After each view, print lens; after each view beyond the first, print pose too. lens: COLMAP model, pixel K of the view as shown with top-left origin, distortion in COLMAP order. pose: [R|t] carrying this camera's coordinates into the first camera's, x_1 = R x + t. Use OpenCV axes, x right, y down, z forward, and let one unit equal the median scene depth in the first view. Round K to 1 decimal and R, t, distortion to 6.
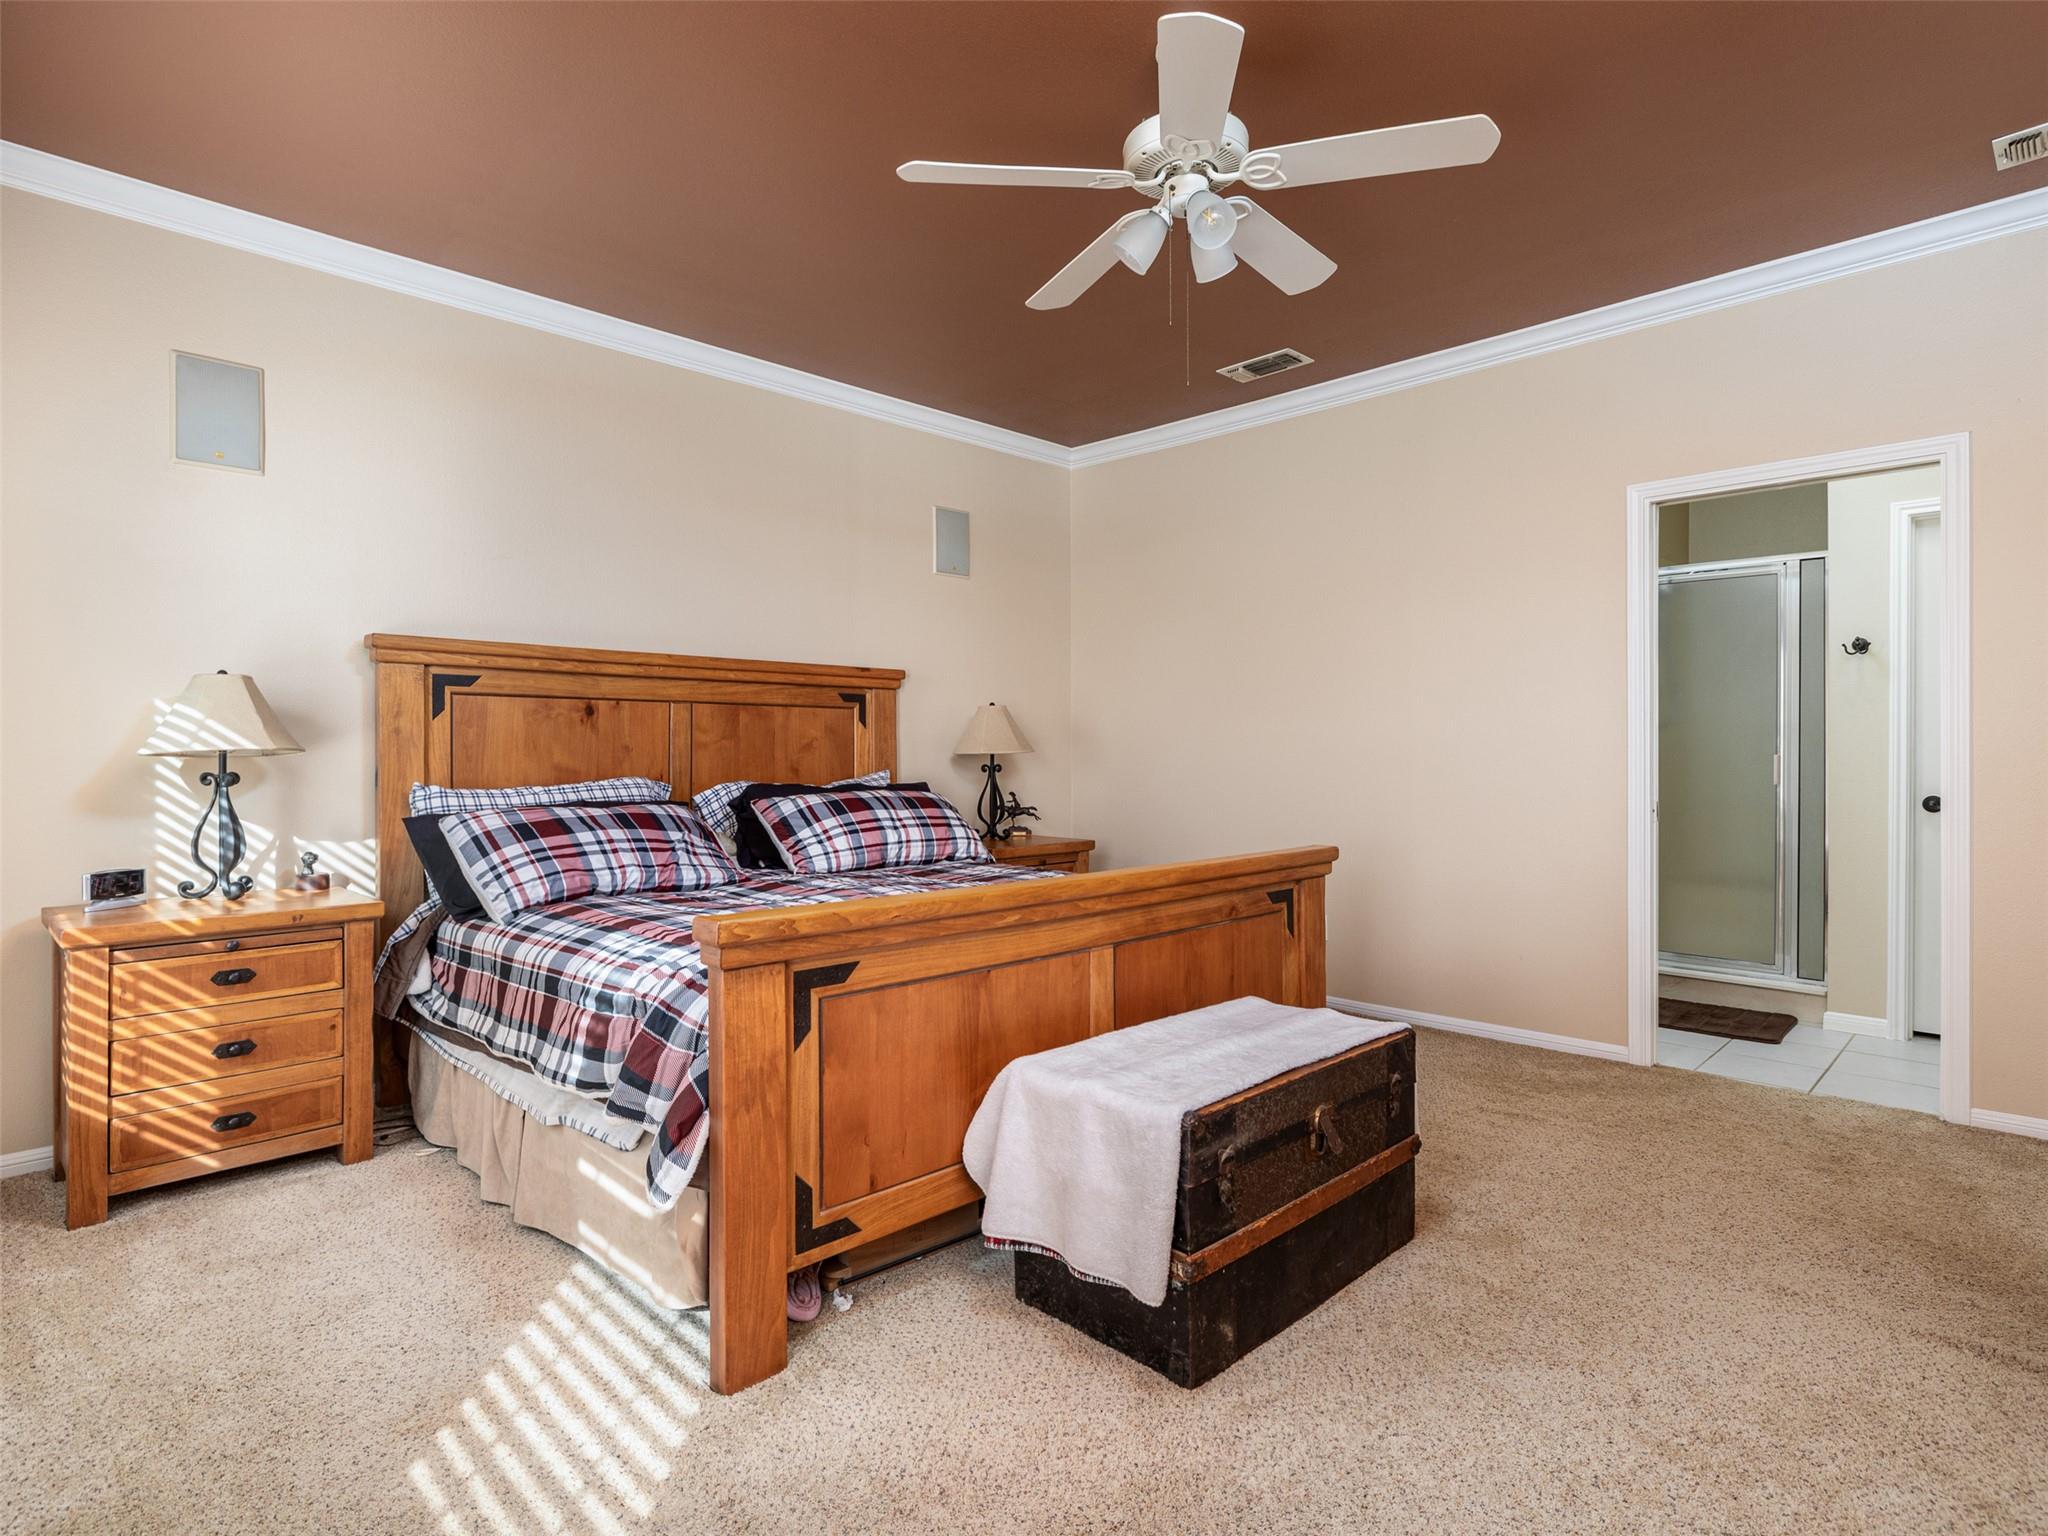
lens RADIAL K [[1061.8, 0, 1023.9], [0, 1061.8, 766.2], [0, 0, 1]] dist [-0.012378, 0.000080]
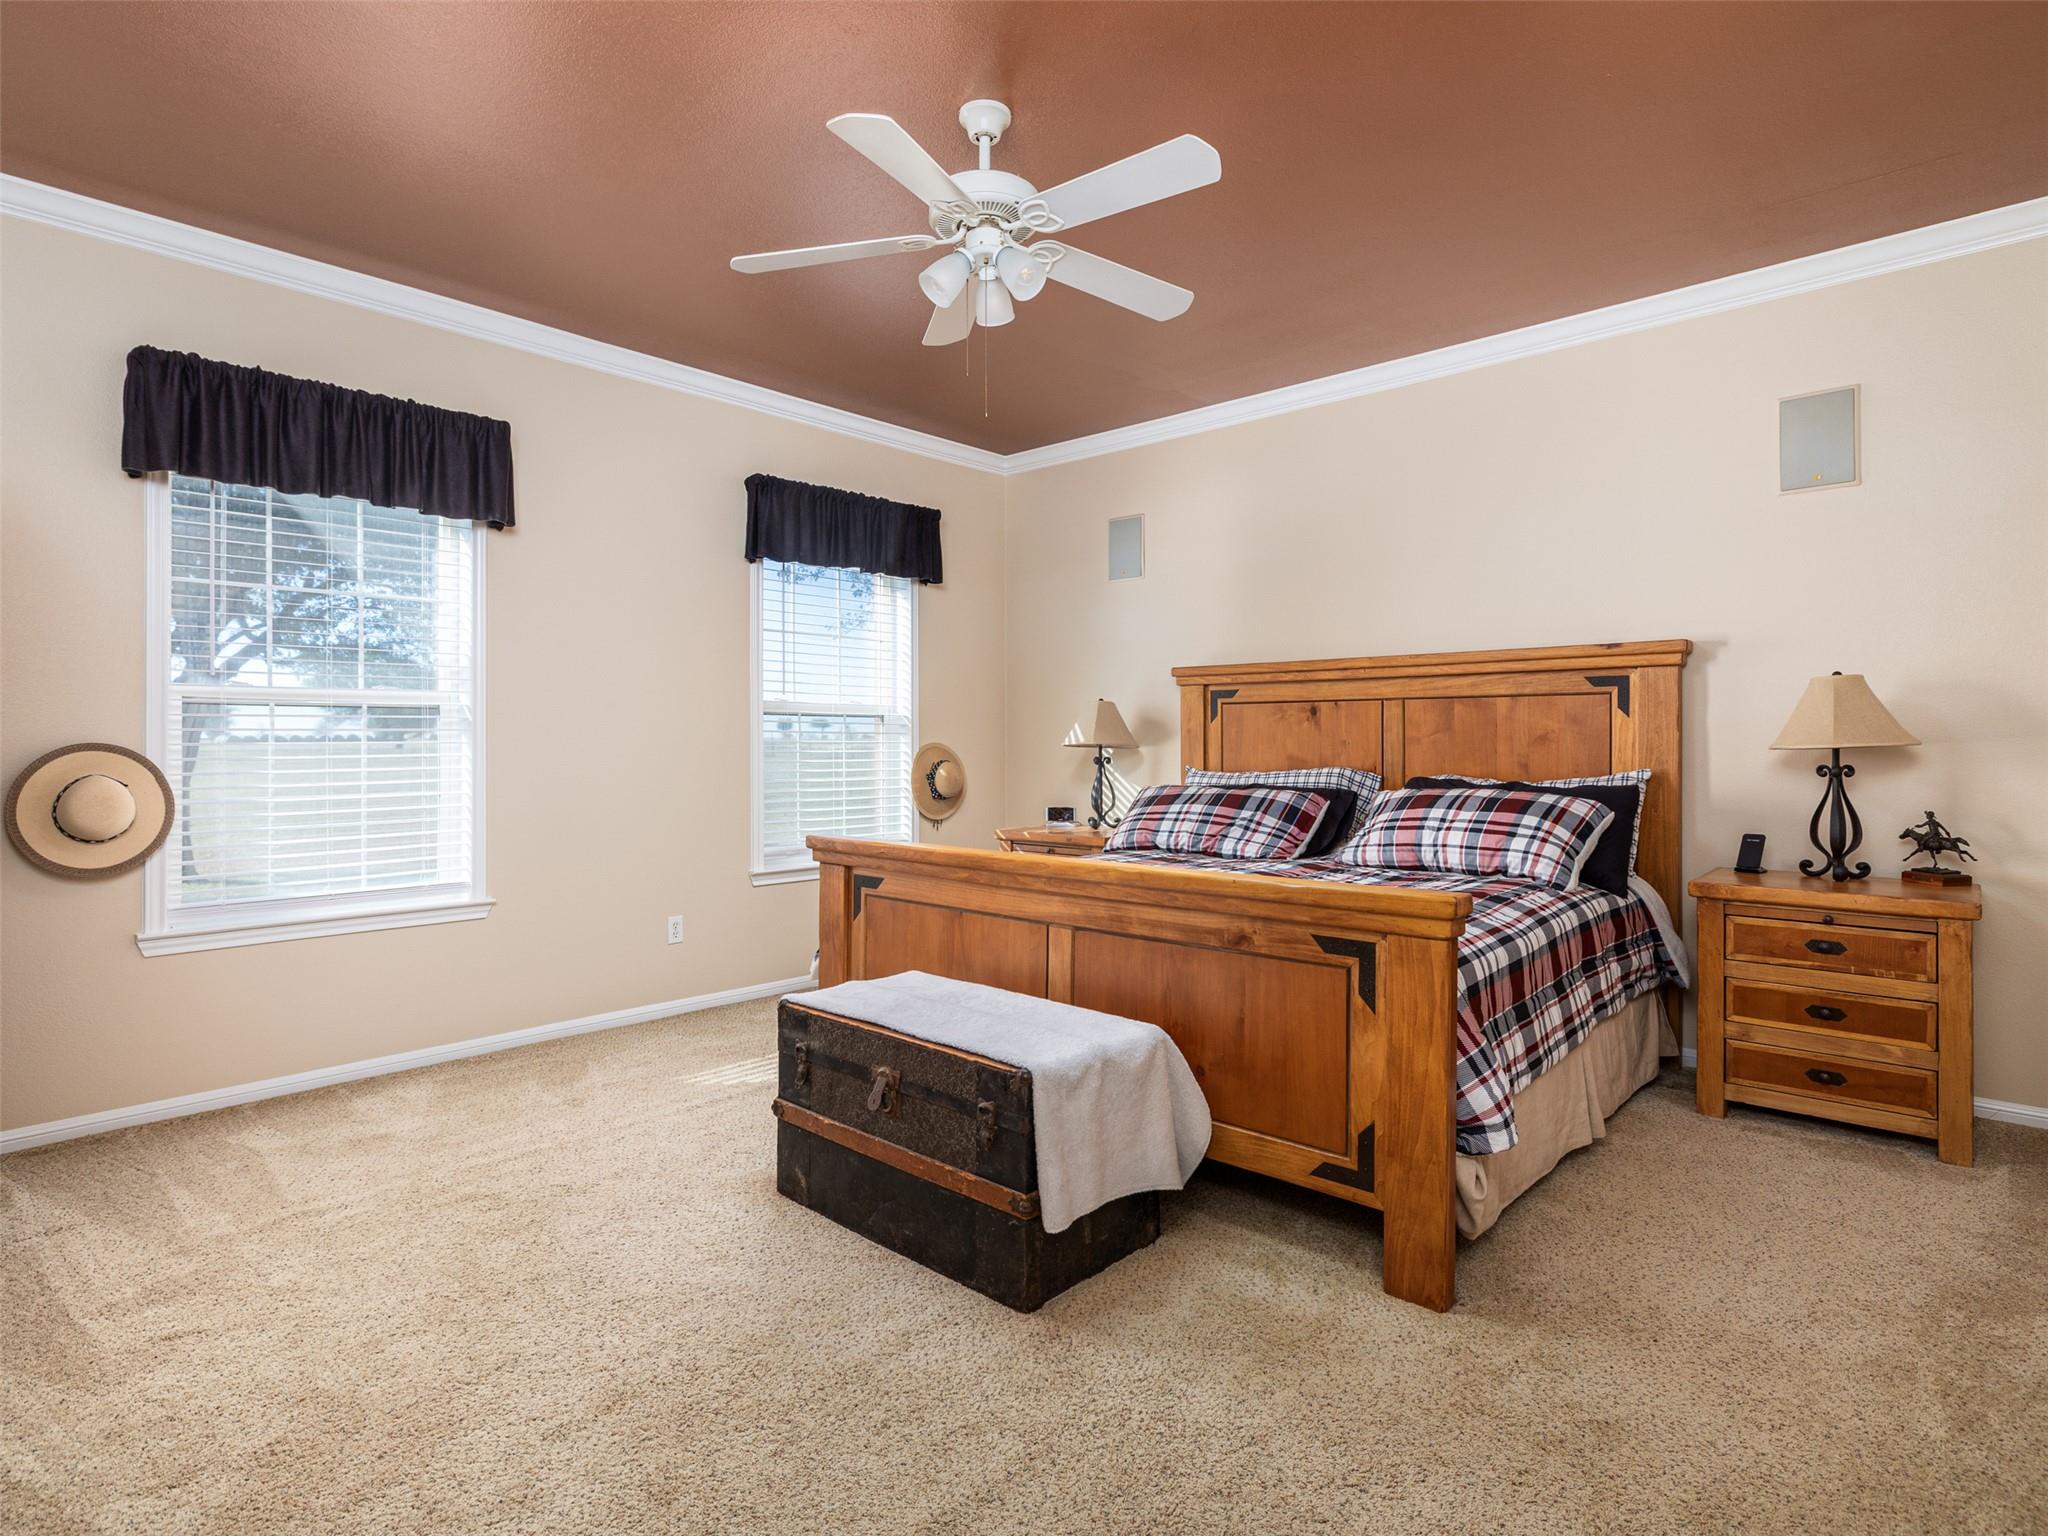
lens RADIAL K [[1061.8, 0, 1030.8], [0, 1061.8, 734.1], [0, 0, 1]] dist [-0.012378, 0.000080]
pose [[0.059968, -0.005884, -0.998183, 0.797818], [-0.011311, 0.999914, -0.006574, -0.014475], [0.998136, 0.011685, 0.059896, 0.613281]]
